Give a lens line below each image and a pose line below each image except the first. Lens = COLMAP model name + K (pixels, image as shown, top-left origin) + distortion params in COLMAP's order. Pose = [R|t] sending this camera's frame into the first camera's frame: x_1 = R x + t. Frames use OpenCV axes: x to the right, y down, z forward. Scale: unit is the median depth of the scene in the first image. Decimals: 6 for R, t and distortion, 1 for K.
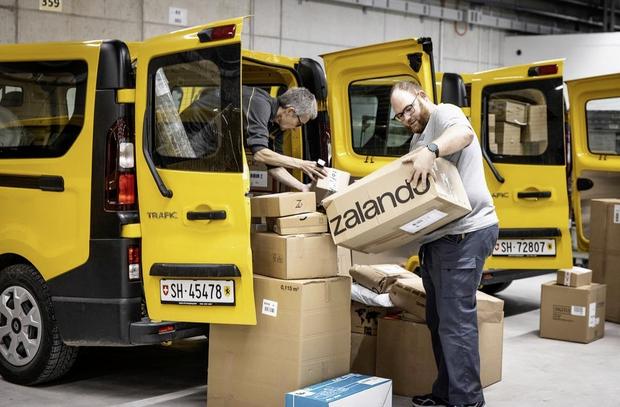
lens RADIAL K [[1173.3, 0, 374.5], [0, 1173.3, 180.7], [0, 0, 1]] dist [-0.031106, -0.113482]
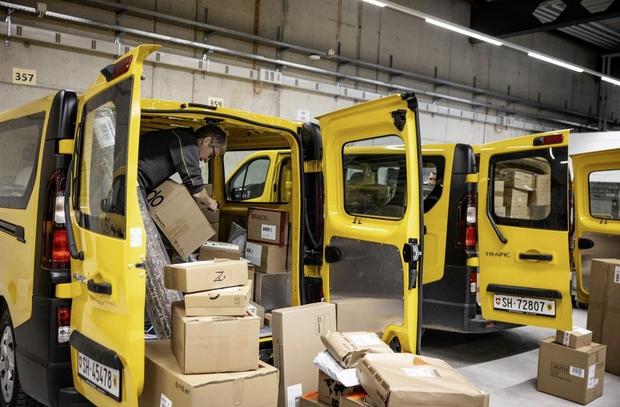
lens RADIAL K [[578.4, 0, 310.0], [0, 578.4, 203.5], [0, 0, 1]] dist [-0.009317, 0.008705]
pose [[0.965735, 0.034837, -0.257183, 0.070080], [-0.040131, 0.999076, -0.015363, -0.019499], [0.256410, 0.025158, 0.966241, 0.430252]]
